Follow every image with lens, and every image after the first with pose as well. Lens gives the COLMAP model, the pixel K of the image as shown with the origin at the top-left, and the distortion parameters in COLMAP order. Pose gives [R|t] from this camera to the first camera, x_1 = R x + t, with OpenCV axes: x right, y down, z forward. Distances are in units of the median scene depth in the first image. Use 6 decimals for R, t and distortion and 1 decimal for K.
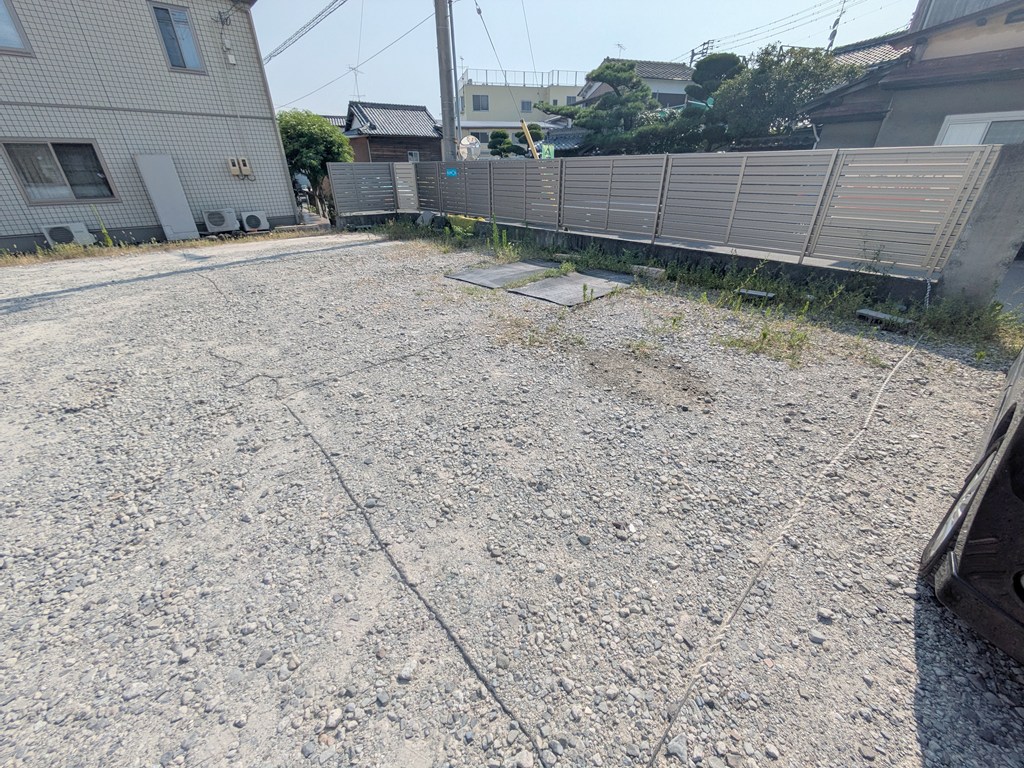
lens RADIAL K [[408.0, 0, 512.4], [0, 408.0, 386.0], [0, 0, 1]] dist [-0.003969, 0.002636]
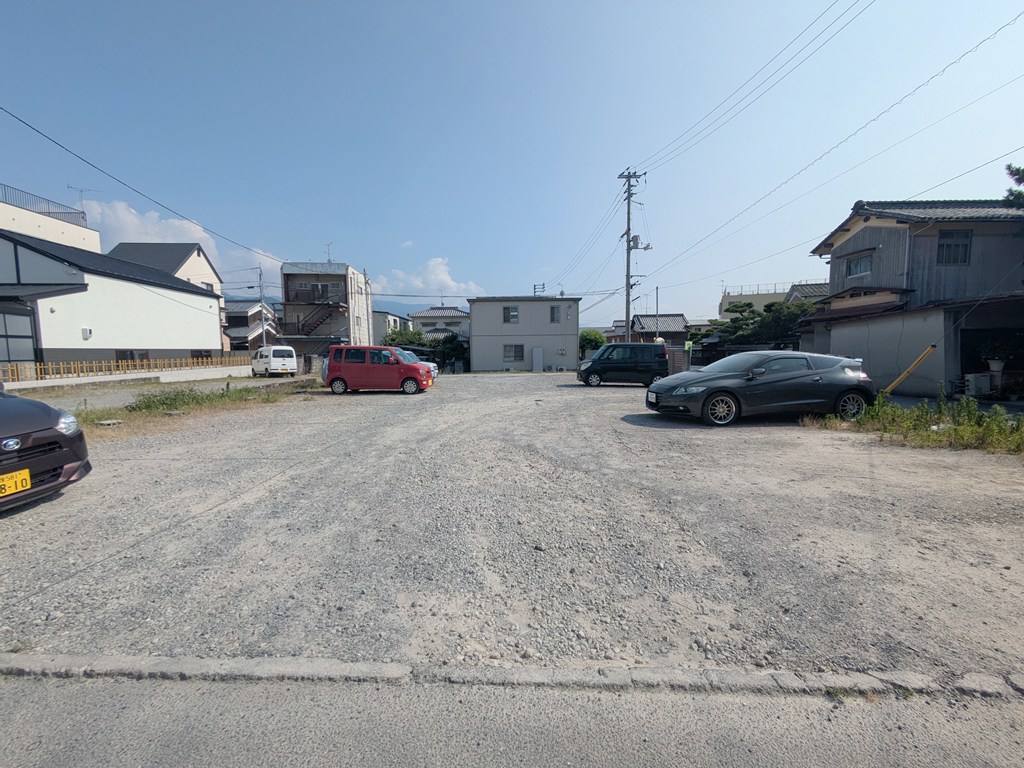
lens RADIAL K [[408.0, 0, 511.7], [0, 408.0, 383.4], [0, 0, 1]] dist [-0.003969, 0.002636]
pose [[0.756605, 0.053025, -0.651719, 0.843125], [-0.300676, 0.913292, -0.274759, 0.493063], [0.580640, 0.403840, 0.706944, -1.003618]]
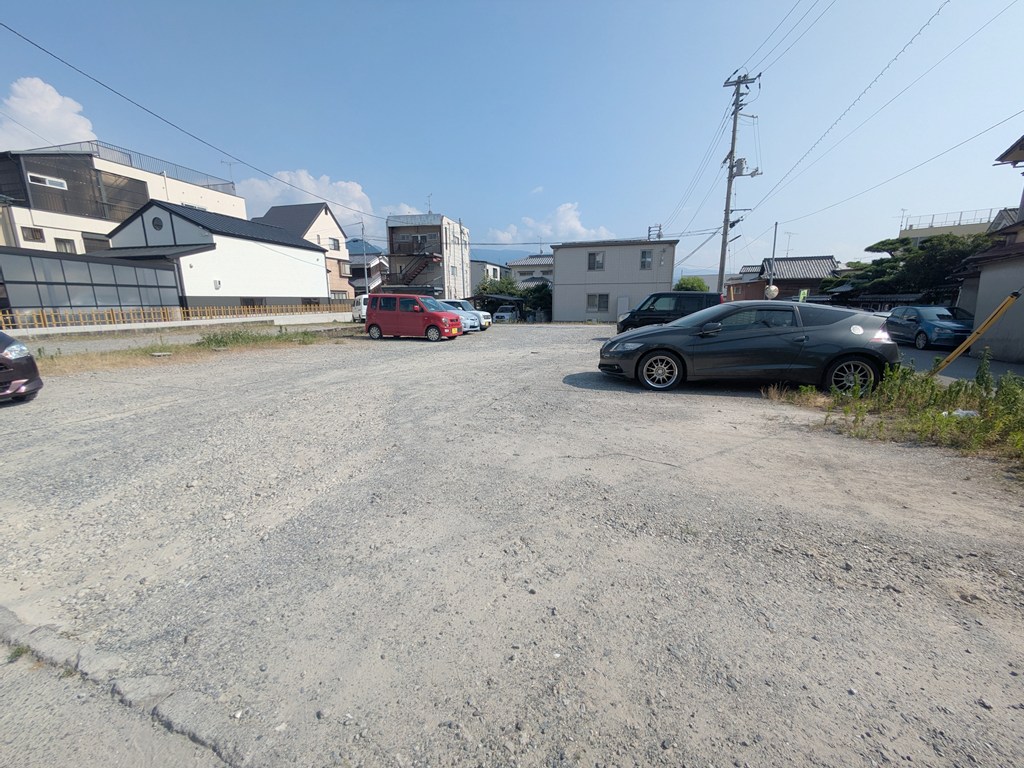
lens RADIAL K [[408.0, 0, 509.3], [0, 408.0, 383.3], [0, 0, 1]] dist [-0.003969, 0.002636]
pose [[0.523233, 0.174215, -0.834192, 1.007718], [-0.396937, 0.916033, -0.057666, 0.390052], [0.754101, 0.361294, 0.548451, -0.801218]]
